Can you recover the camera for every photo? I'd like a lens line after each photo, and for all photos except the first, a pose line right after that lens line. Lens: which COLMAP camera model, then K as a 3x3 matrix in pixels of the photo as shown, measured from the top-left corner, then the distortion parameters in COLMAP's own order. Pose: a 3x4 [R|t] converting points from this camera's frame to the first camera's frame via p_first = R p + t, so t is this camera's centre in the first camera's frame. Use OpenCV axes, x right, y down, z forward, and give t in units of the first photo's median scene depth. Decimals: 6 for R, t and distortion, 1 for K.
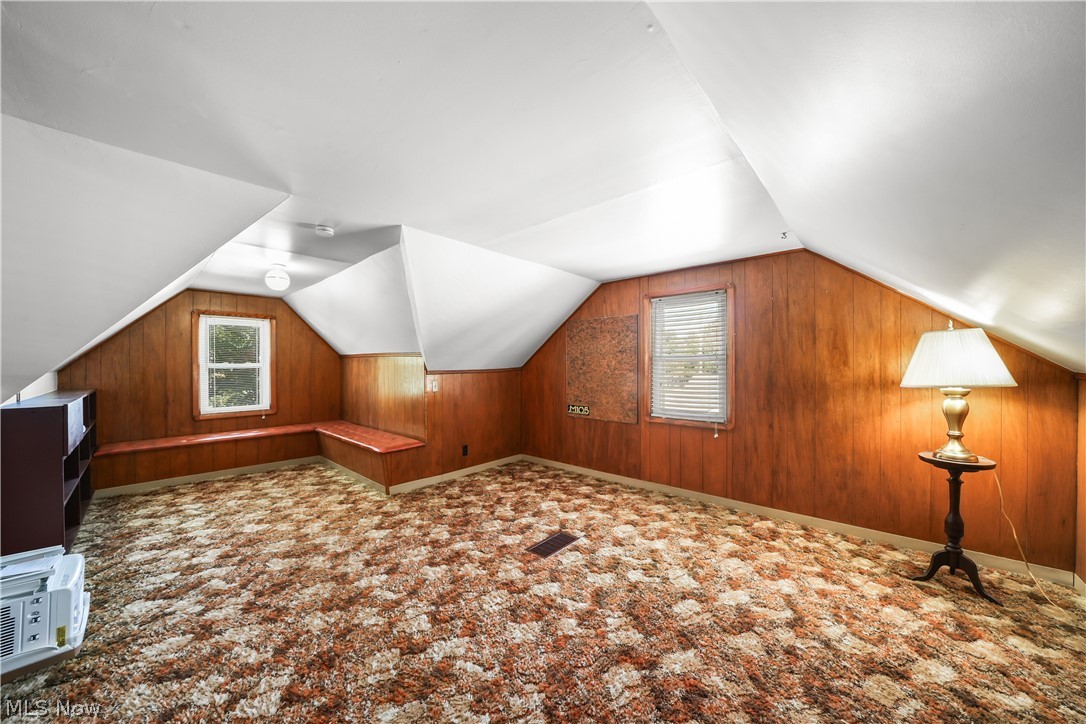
lens RADIAL K [[373.6, 0, 535.2], [0, 373.6, 363.0], [0, 0, 1]] dist [-0.021801, -0.000643]
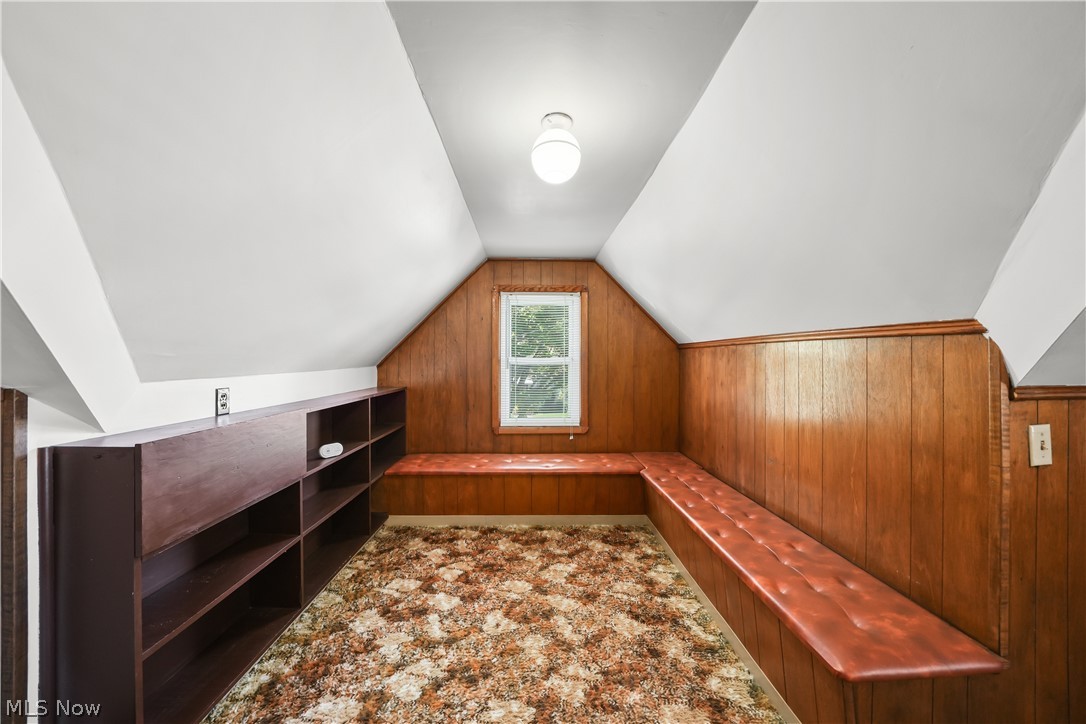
lens RADIAL K [[373.6, 0, 539.9], [0, 373.6, 357.2], [0, 0, 1]] dist [-0.021801, -0.000643]
pose [[0.691111, 0.002968, -0.722742, -0.309434], [-0.001634, 0.999995, 0.002544, -0.001507], [0.722746, -0.000577, 0.691113, 0.532127]]
